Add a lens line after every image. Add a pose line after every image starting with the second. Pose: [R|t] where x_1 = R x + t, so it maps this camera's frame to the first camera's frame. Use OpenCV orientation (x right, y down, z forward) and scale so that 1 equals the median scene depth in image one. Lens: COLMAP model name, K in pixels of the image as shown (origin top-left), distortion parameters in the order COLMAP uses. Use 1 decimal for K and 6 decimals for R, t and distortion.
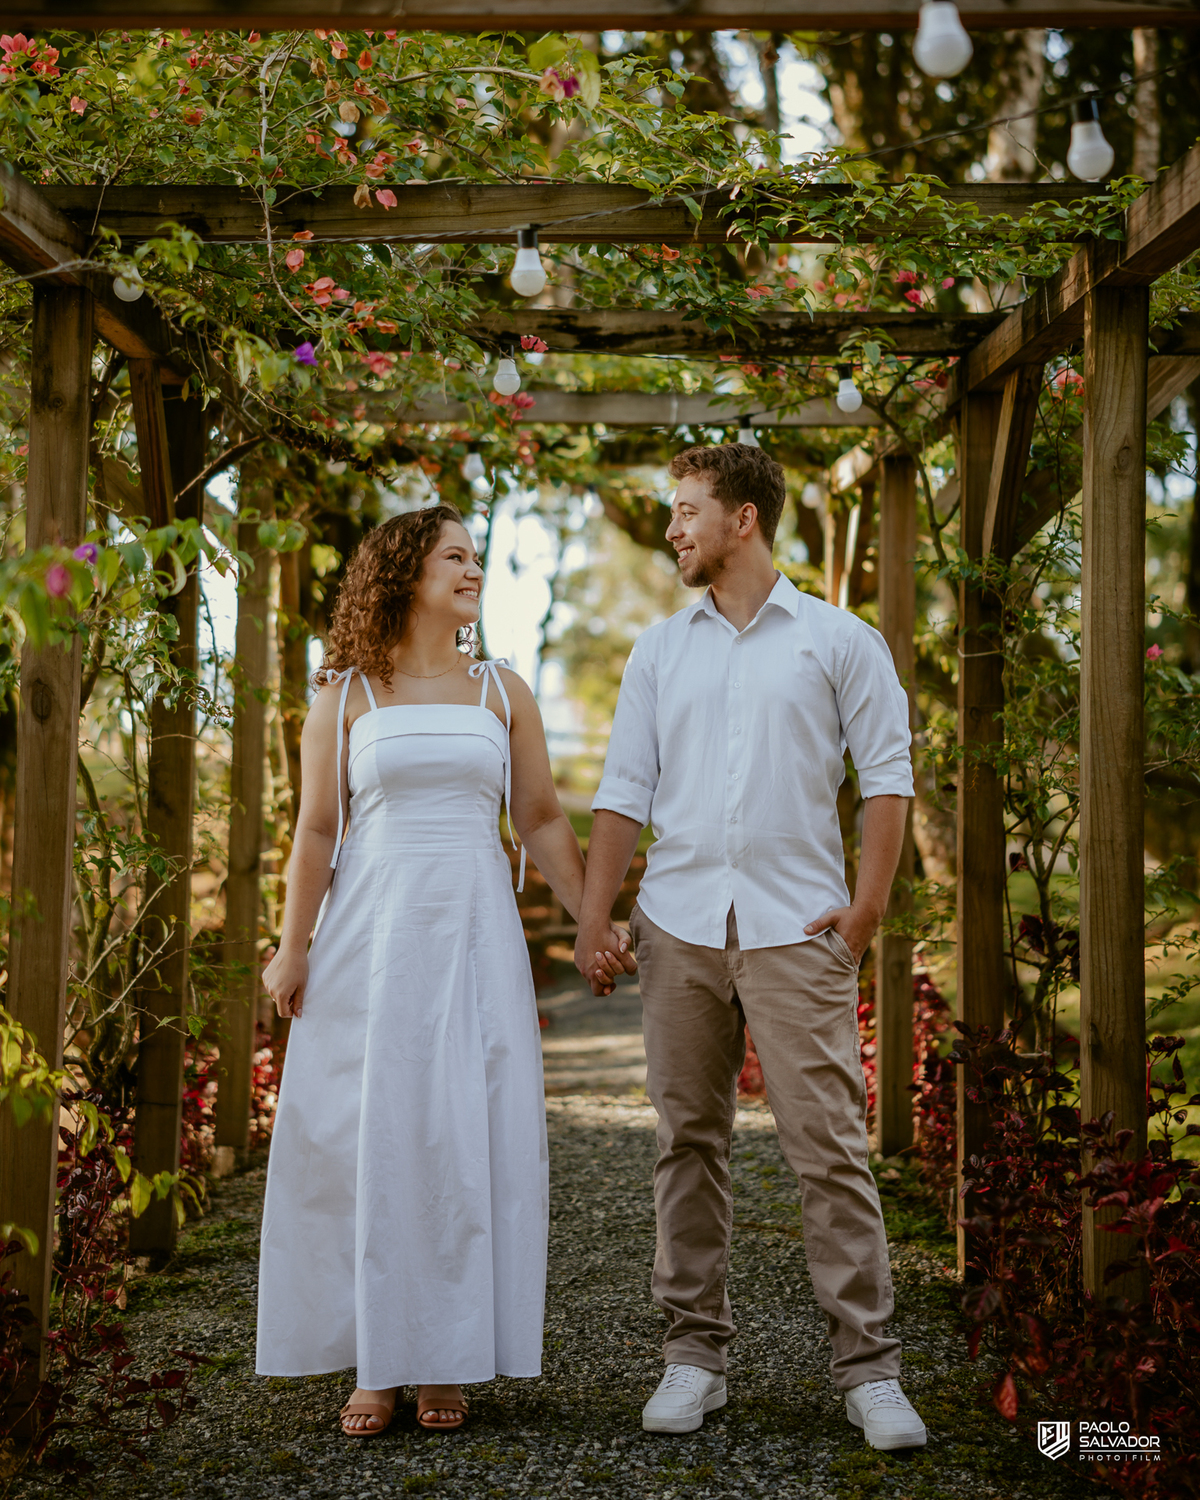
lens RADIAL K [[4054.2, 0, 600.0], [0, 4054.2, 750.0], [0, 0, 1]] dist [0.278769, 1.100373]
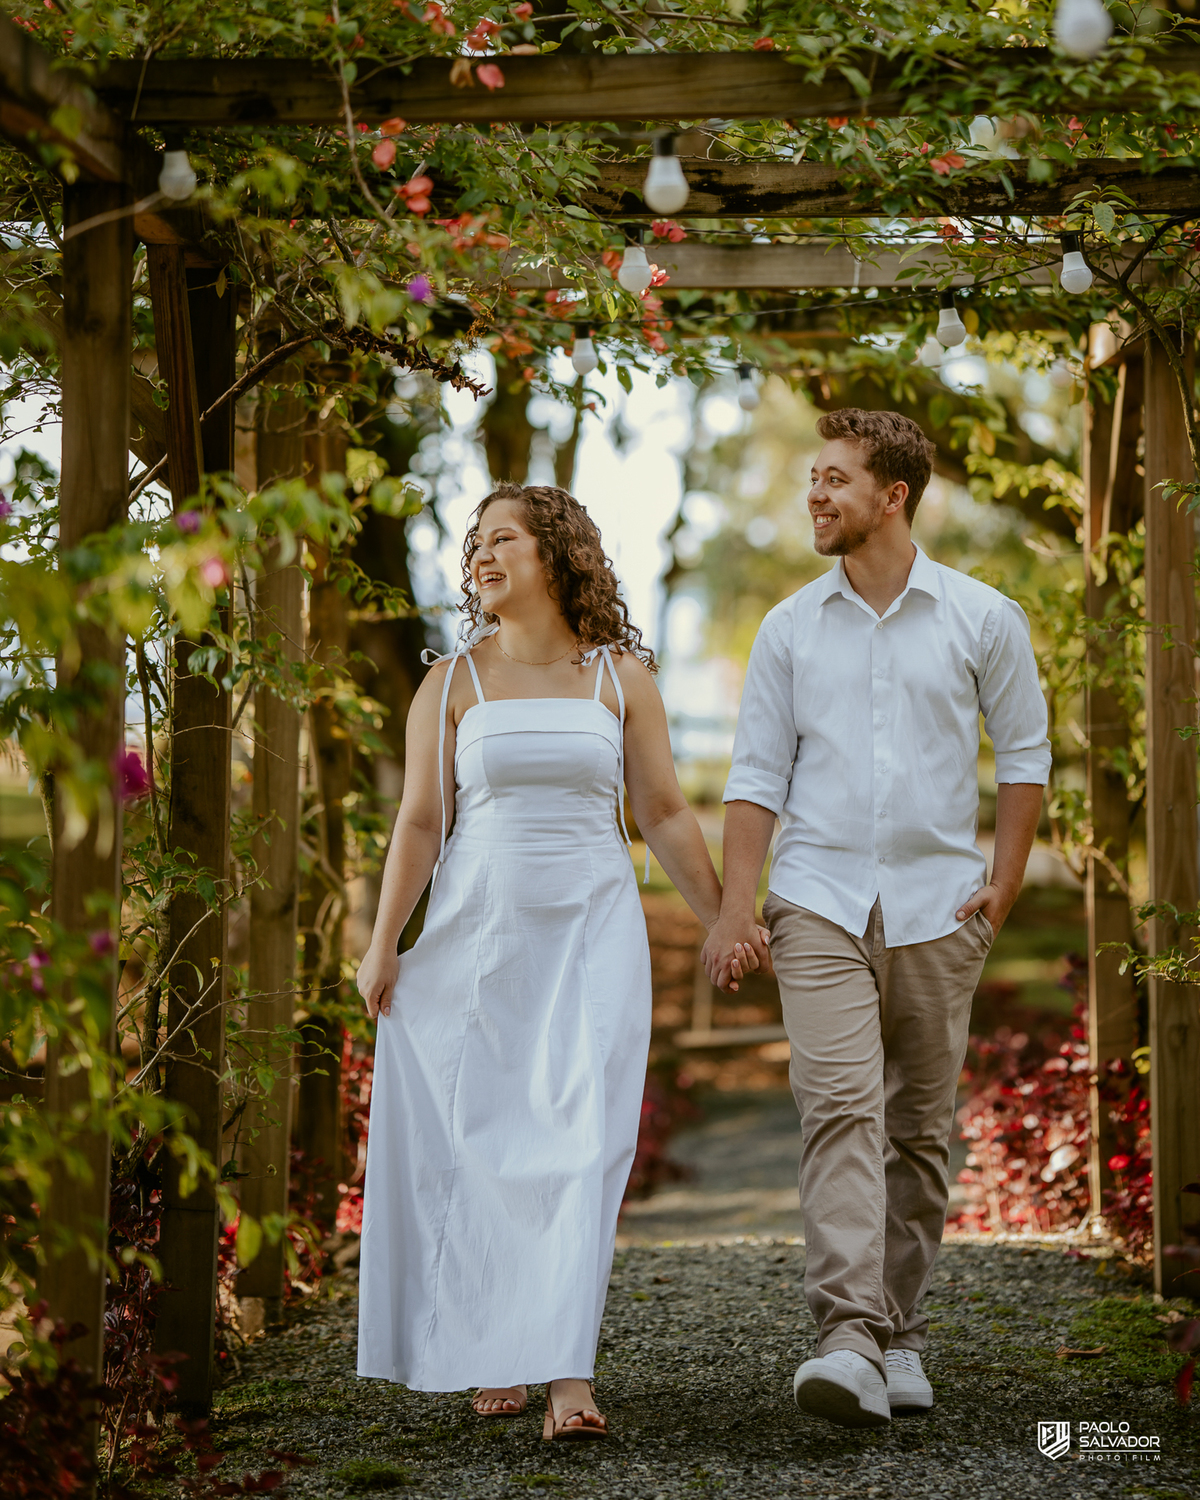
lens RADIAL K [[7675.2, 0, 717.0], [0, 7675.2, 659.8], [0, 0, 1]] dist [1.617361, 11.855426]
pose [[0.999849, -0.015792, -0.007267, 0.002749], [0.015704, 0.999805, -0.011973, 0.002889], [0.007454, 0.011857, 0.999902, -0.478782]]
